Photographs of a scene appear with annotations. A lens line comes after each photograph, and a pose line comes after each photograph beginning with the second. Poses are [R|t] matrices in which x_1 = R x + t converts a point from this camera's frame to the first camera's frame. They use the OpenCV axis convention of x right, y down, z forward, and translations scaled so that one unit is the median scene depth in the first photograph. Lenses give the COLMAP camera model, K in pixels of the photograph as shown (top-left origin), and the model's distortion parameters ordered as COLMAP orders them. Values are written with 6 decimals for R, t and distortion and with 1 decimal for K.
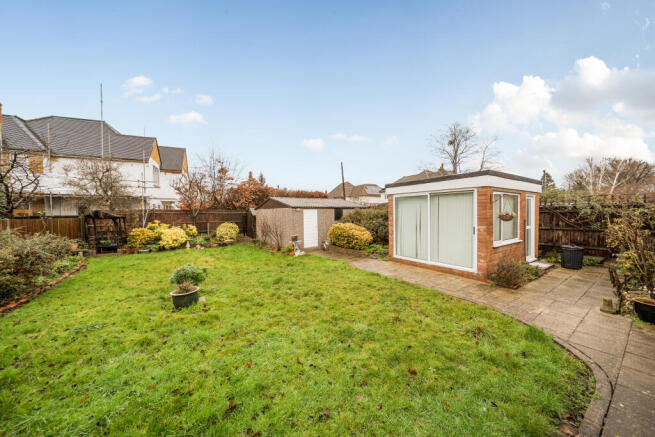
lens RADIAL K [[231.2, 0, 327.4], [0, 231.2, 215.1], [0, 0, 1]] dist [-0.000587, -0.000046]
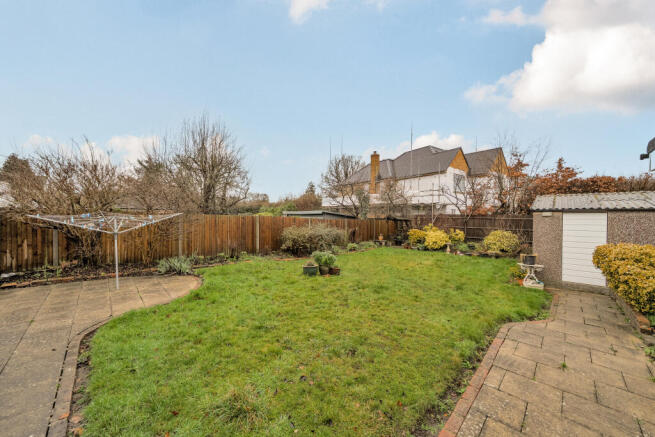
lens RADIAL K [[241.5, 0, 328.4], [0, 241.5, 218.9], [0, 0, 1]] dist [0.000273, -0.000007]
pose [[0.154290, 0.017262, -0.987875, 0.379025], [-0.025013, 0.999595, 0.013560, -0.005474], [0.987709, 0.022618, 0.154659, 0.319614]]
